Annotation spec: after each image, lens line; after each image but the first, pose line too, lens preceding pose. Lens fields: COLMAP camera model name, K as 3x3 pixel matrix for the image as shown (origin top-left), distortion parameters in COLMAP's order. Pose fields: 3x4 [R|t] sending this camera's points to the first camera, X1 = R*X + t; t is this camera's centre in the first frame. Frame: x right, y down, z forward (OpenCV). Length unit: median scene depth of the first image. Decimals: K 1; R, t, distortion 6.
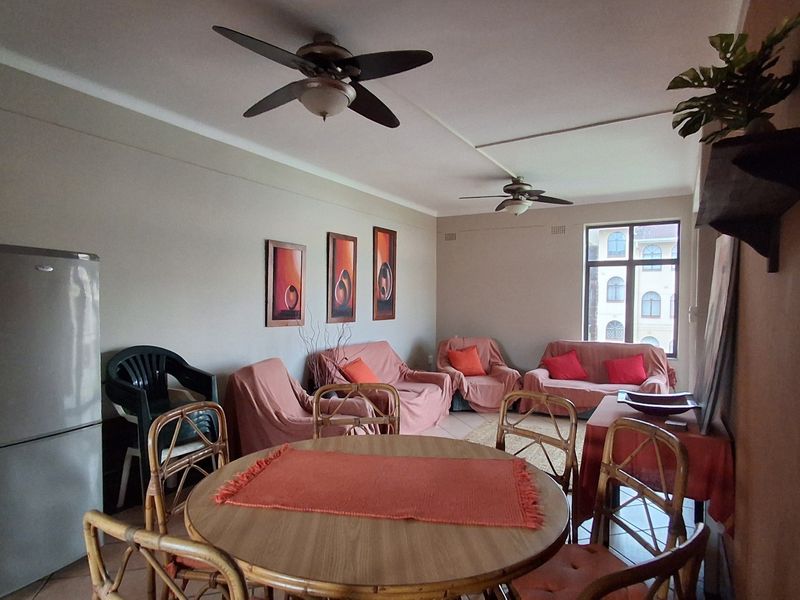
lens RADIAL K [[490.0, 0, 405.8], [0, 490.0, 314.0], [0, 0, 1]] dist [-0.001016, 0.001364]
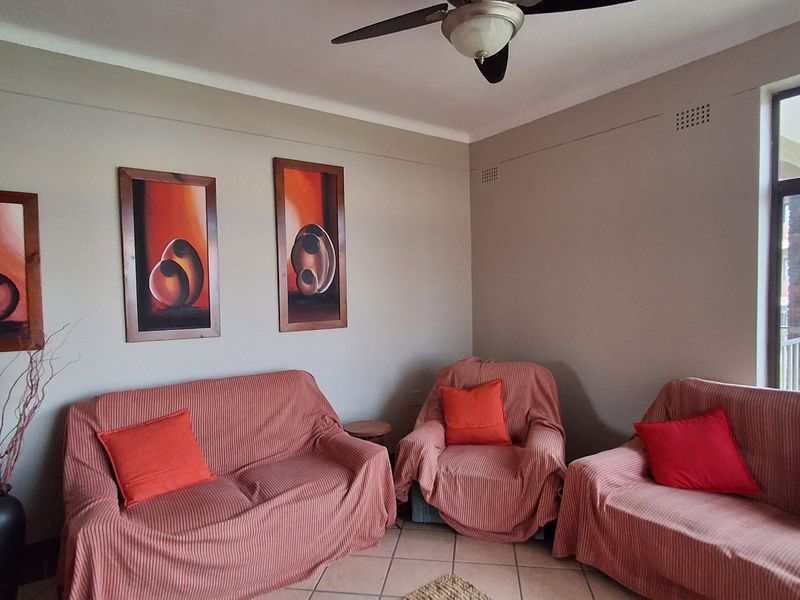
lens RADIAL K [[490.0, 0, 405.8], [0, 490.0, 314.0], [0, 0, 1]] dist [-0.001016, 0.001364]
pose [[0.908945, -0.009017, -0.416818, 0.281752], [0.016578, 0.999757, 0.014522, -0.011922], [0.416586, -0.020110, 0.908874, 0.549245]]
